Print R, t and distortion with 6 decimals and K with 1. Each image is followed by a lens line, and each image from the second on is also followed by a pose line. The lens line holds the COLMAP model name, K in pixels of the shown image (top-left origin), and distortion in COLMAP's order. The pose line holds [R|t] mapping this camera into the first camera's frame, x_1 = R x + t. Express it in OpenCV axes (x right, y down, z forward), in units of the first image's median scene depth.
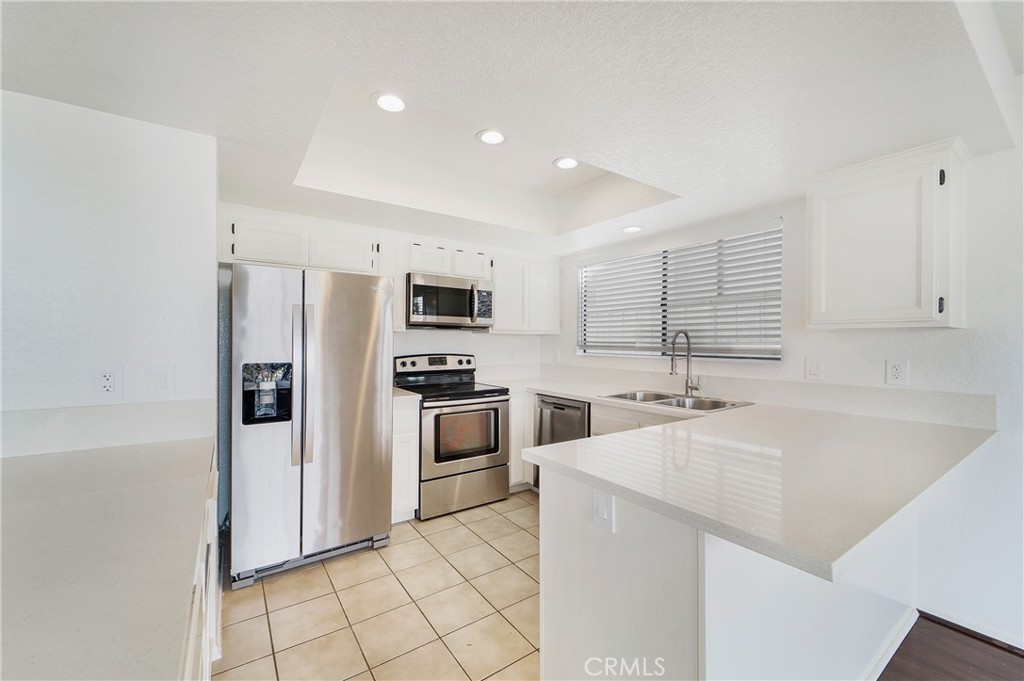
lens RADIAL K [[412.1, 0, 516.6], [0, 412.1, 340.2], [0, 0, 1]] dist [0.007842, -0.002673]
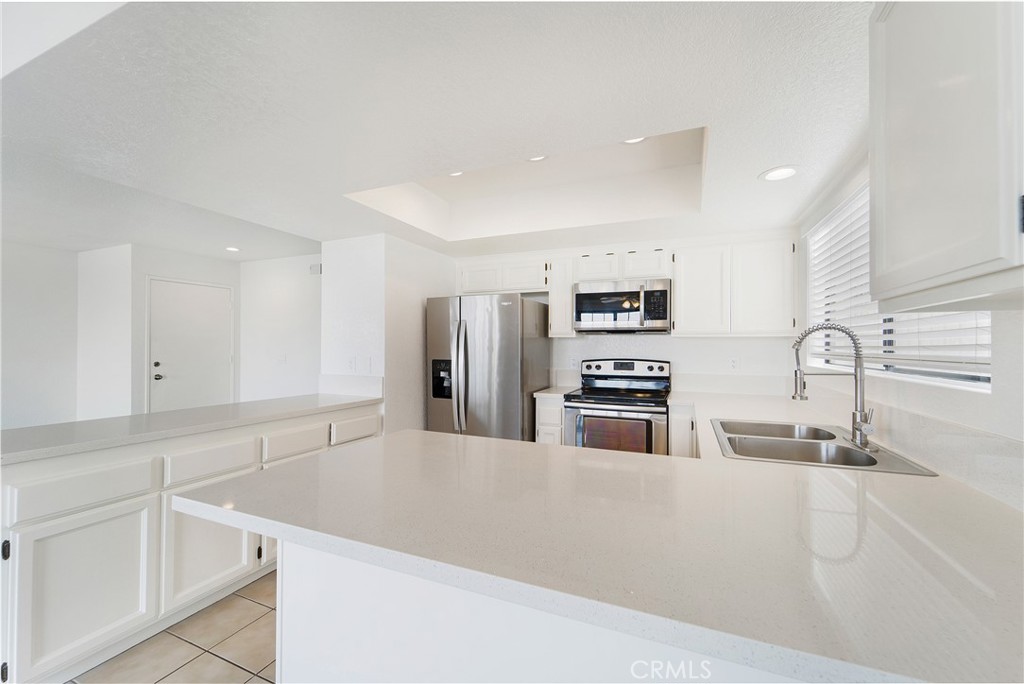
lens RADIAL K [[413.9, 0, 509.6], [0, 413.9, 339.3], [0, 0, 1]] dist [0.003049, -0.000245]
pose [[0.531596, -0.016234, -0.846842, 0.580426], [0.000367, 0.999821, -0.018936, 0.005798], [0.846998, 0.009755, 0.531507, 0.266972]]
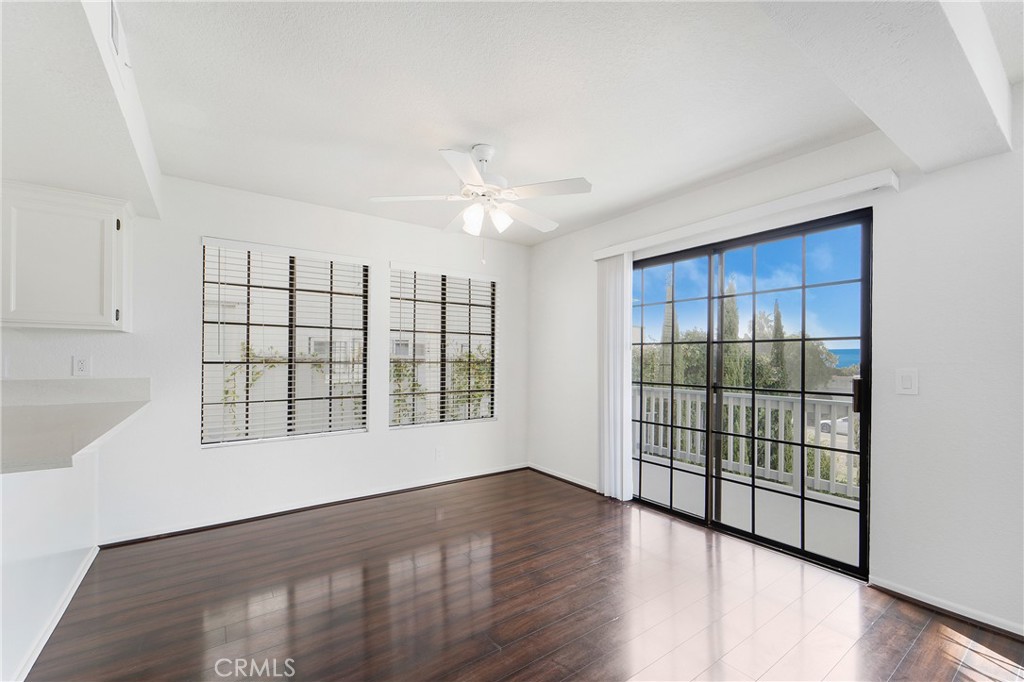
lens RADIAL K [[413.9, 0, 496.6], [0, 413.9, 361.1], [0, 0, 1]] dist [0.003049, -0.000245]
pose [[0.013147, -0.010670, 0.999857, -0.204787], [-0.013519, 0.999850, 0.010848, 0.021449], [-0.999822, -0.013660, 0.013001, -0.171360]]
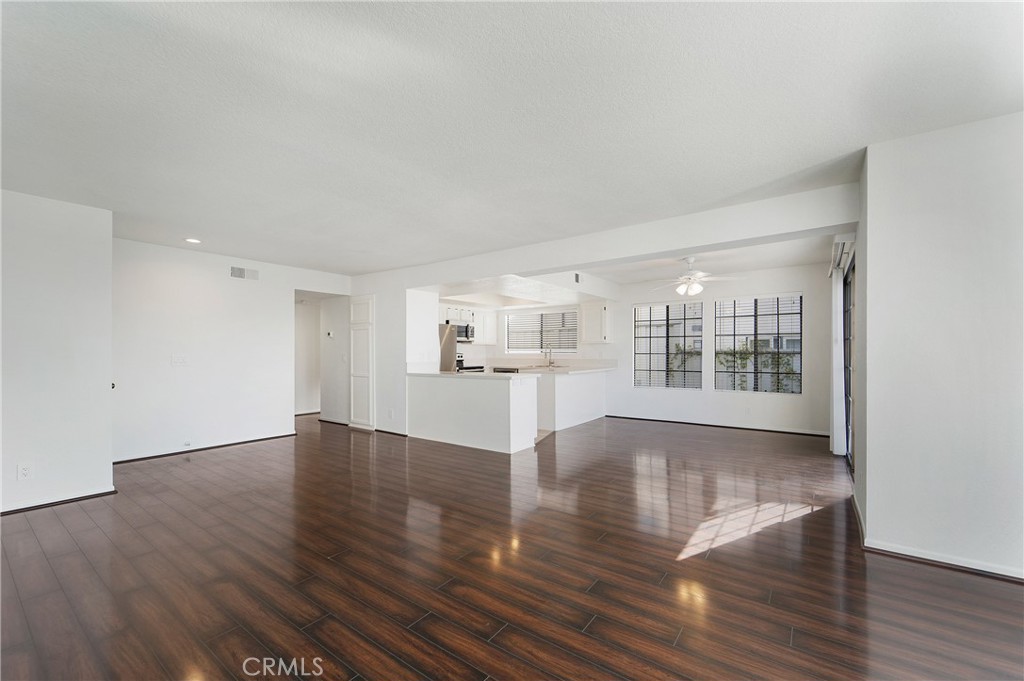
lens RADIAL K [[412.1, 0, 507.5], [0, 412.1, 348.6], [0, 0, 1]] dist [0.007842, -0.002673]
pose [[0.948662, -0.003984, 0.316267, -0.715817], [0.004640, 0.999988, -0.001322, 0.014900], [-0.316258, 0.002721, 0.948669, -1.507080]]
